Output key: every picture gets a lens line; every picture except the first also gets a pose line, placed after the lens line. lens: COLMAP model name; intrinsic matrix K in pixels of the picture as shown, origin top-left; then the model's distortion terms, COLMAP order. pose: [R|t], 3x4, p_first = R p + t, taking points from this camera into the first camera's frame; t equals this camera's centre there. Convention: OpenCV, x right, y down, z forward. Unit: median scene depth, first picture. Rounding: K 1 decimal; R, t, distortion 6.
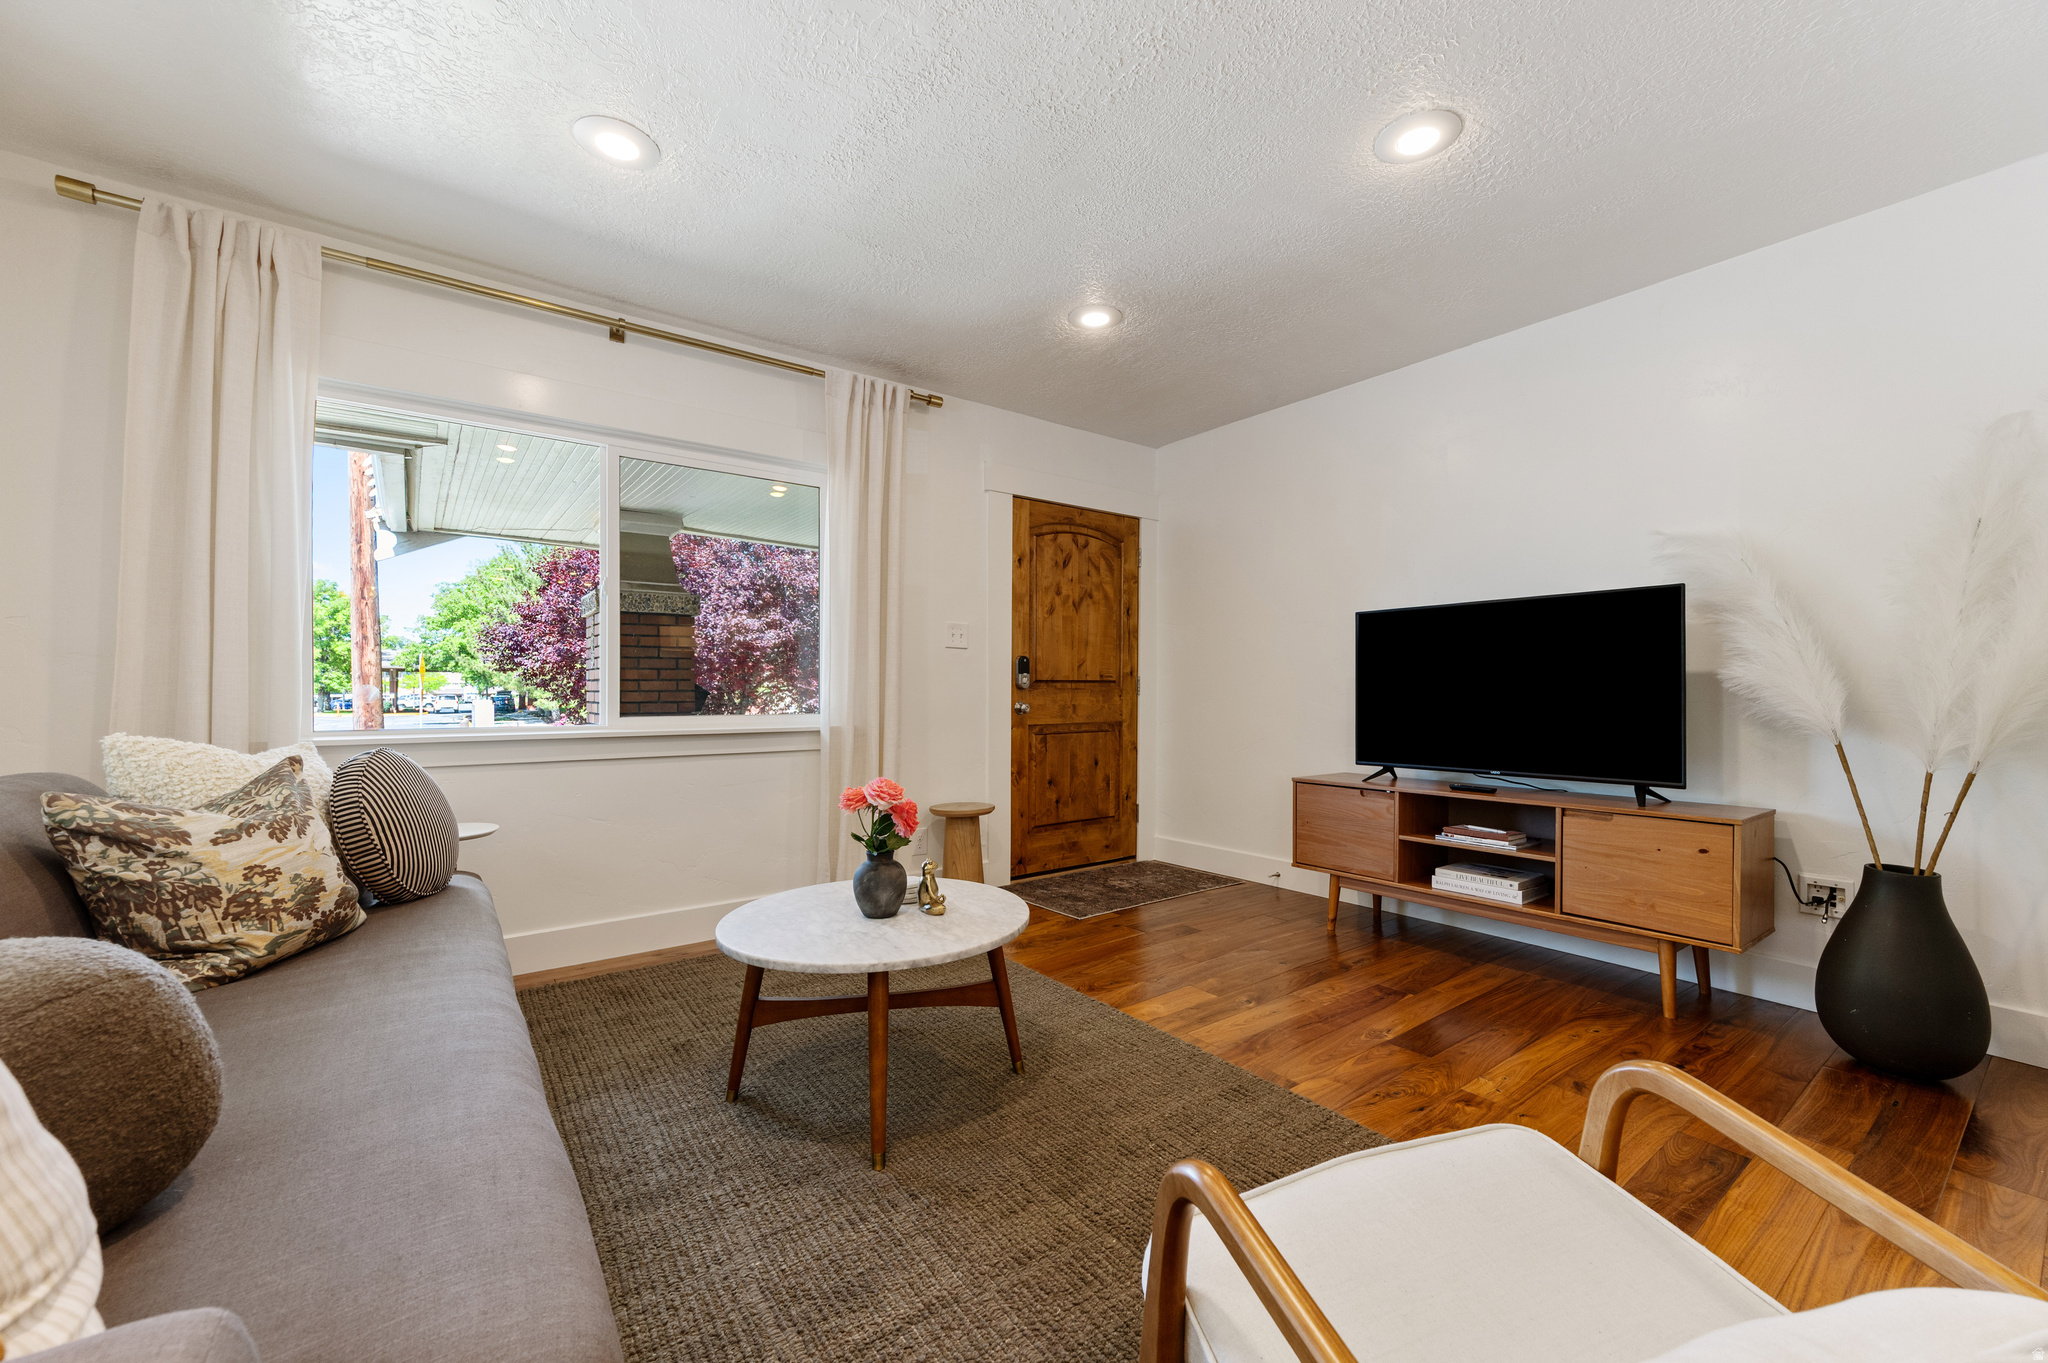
lens RADIAL K [[805.7, 0, 1027.0], [0, 805.7, 684.9], [0, 0, 1]] dist [0.003113, -0.000096]
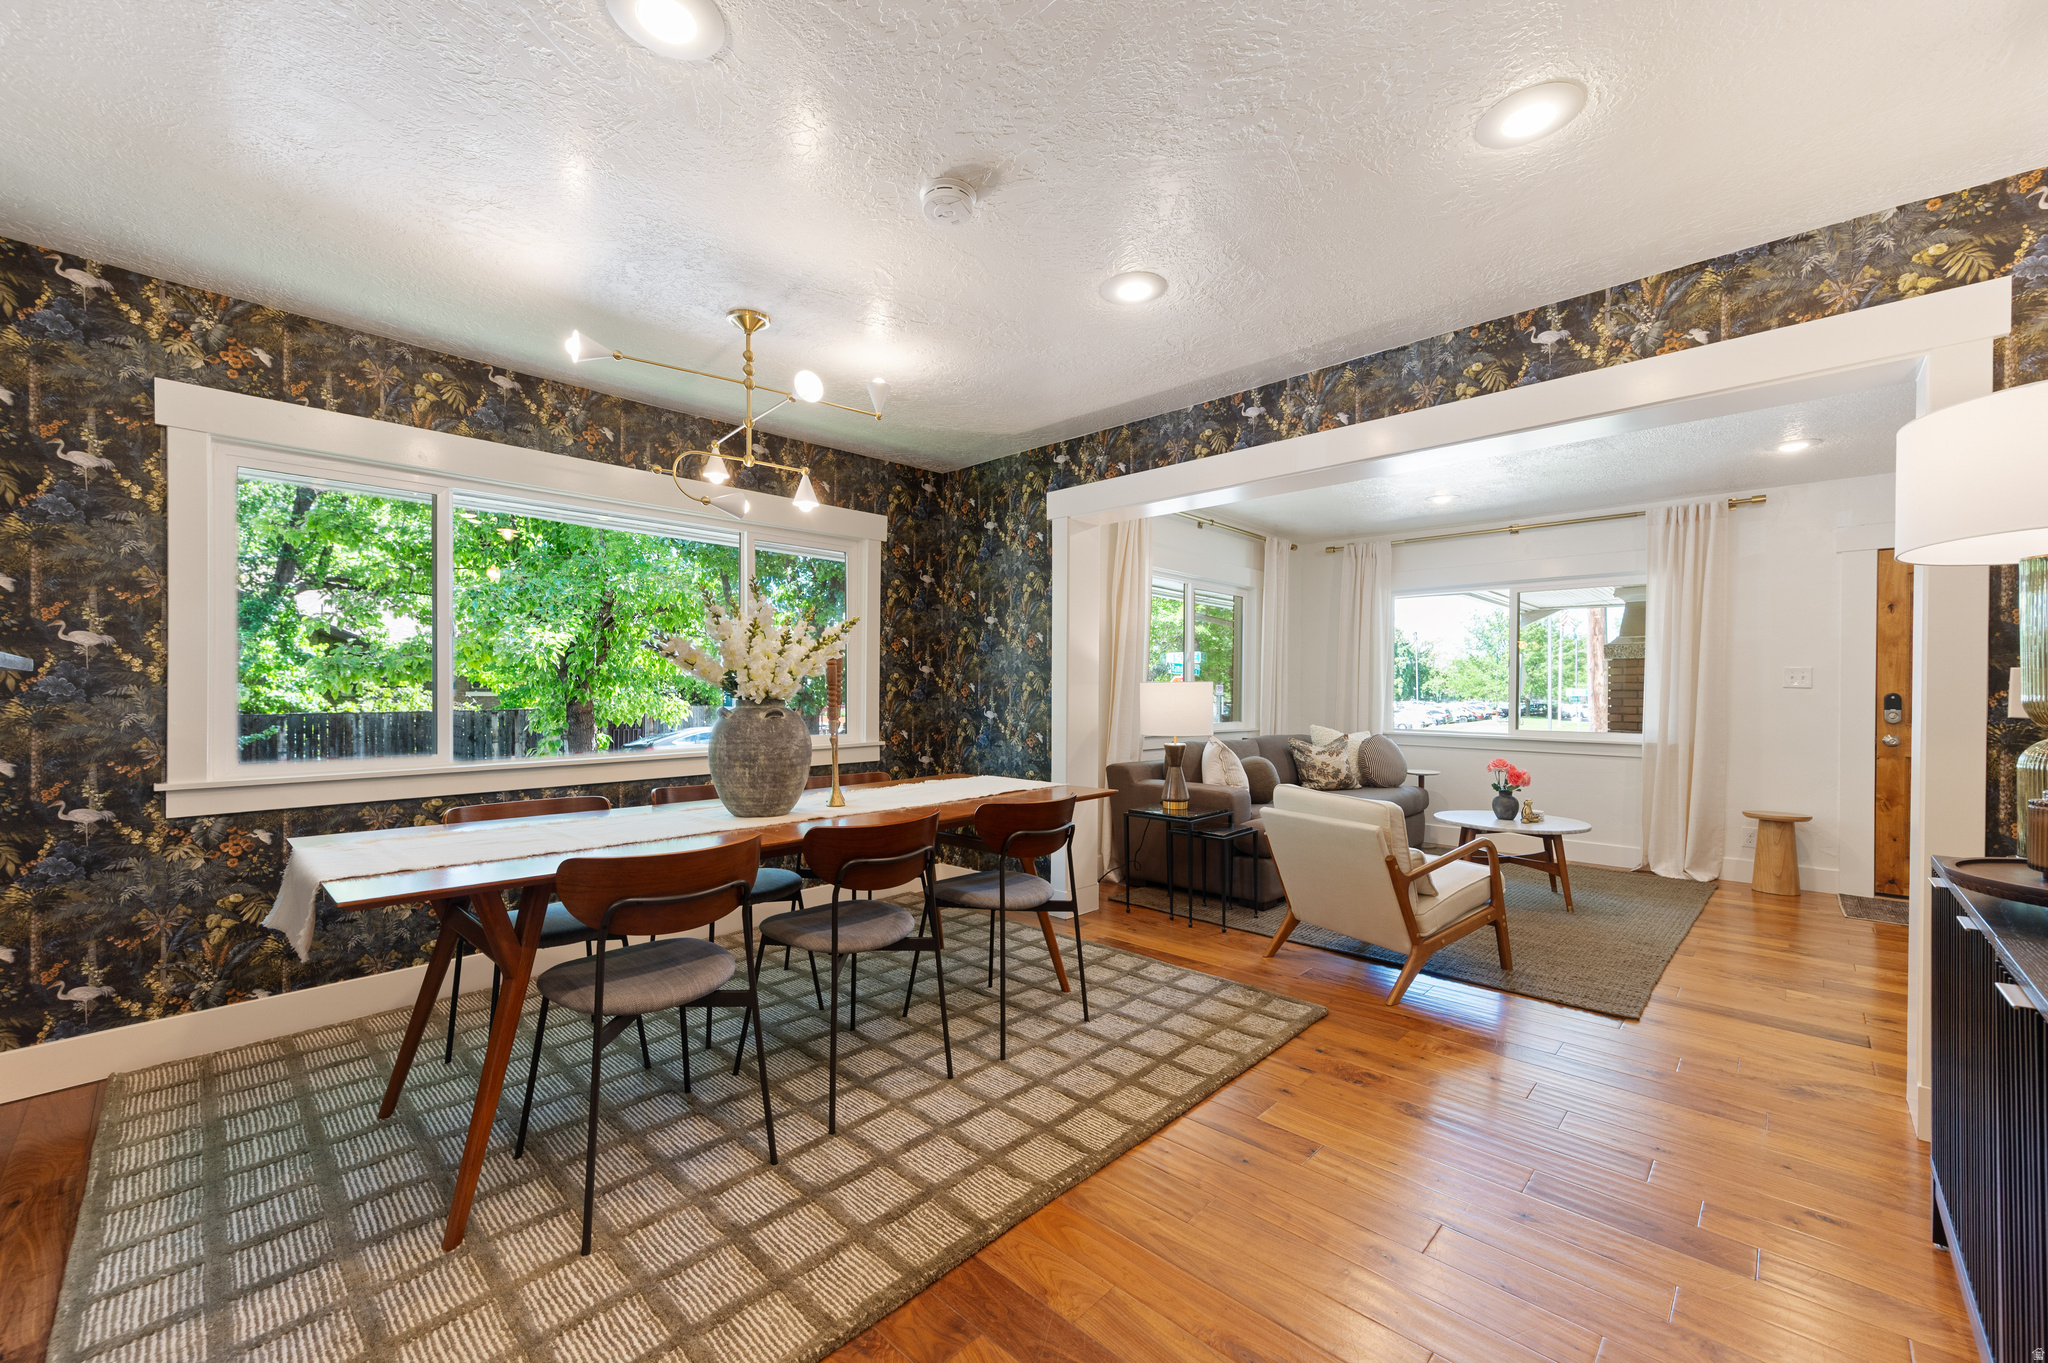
lens RADIAL K [[794.4, 0, 1031.5], [0, 794.4, 699.0], [0, 0, 1]] dist [0.001177, 0.000015]
pose [[0.162959, 0.010224, -0.986580, 0.876276], [-0.004106, 0.999945, 0.009684, -0.034019], [0.986624, 0.002473, 0.162992, -0.332486]]
